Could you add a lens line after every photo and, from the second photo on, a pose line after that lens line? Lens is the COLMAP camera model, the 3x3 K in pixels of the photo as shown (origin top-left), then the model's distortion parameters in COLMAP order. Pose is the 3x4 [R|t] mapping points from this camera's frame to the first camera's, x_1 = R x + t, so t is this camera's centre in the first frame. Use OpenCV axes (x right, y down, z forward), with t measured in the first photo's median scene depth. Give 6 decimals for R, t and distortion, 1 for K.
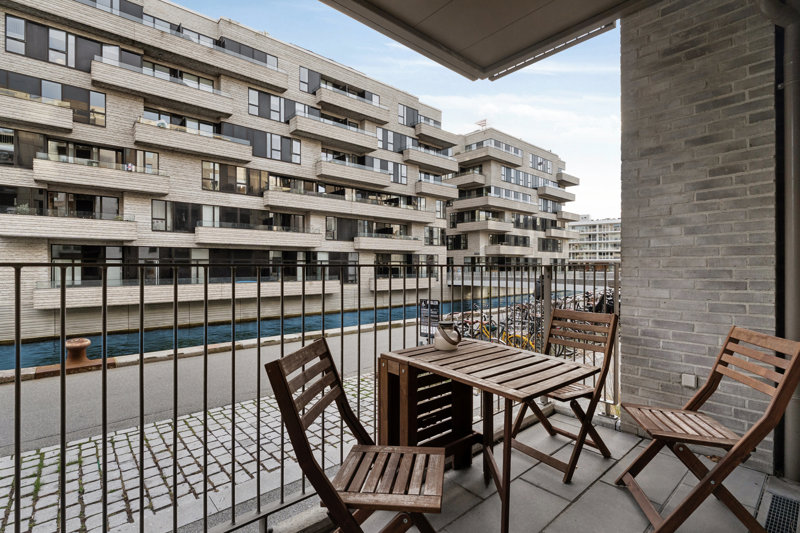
lens RADIAL K [[380.4, 0, 400.0], [0, 380.4, 266.5], [0, 0, 1]] dist [0.000788, -0.000288]
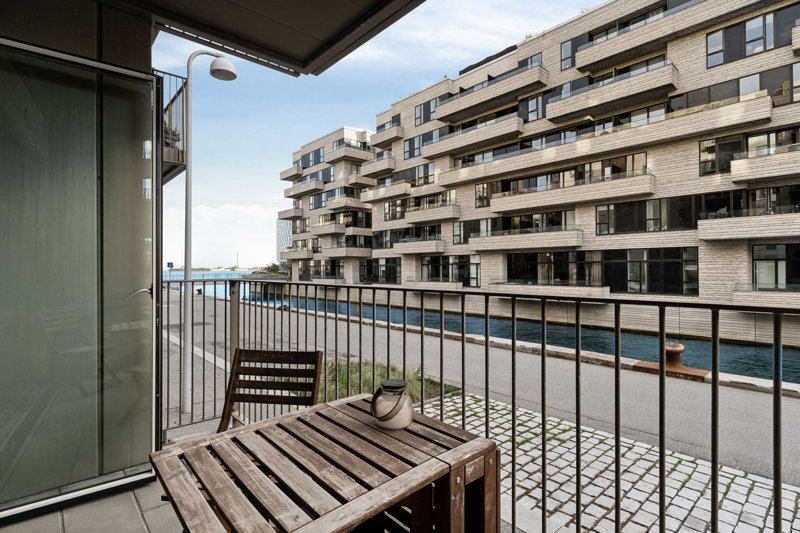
lens RADIAL K [[419.9, 0, 400.0], [0, 419.9, 266.5], [0, 0, 1]] dist [0.000606, -0.000189]
pose [[-0.023634, -0.003487, -0.999715, 0.476620], [-0.000427, 0.999994, -0.003478, -0.001357], [0.999721, 0.000344, -0.023635, 0.423536]]
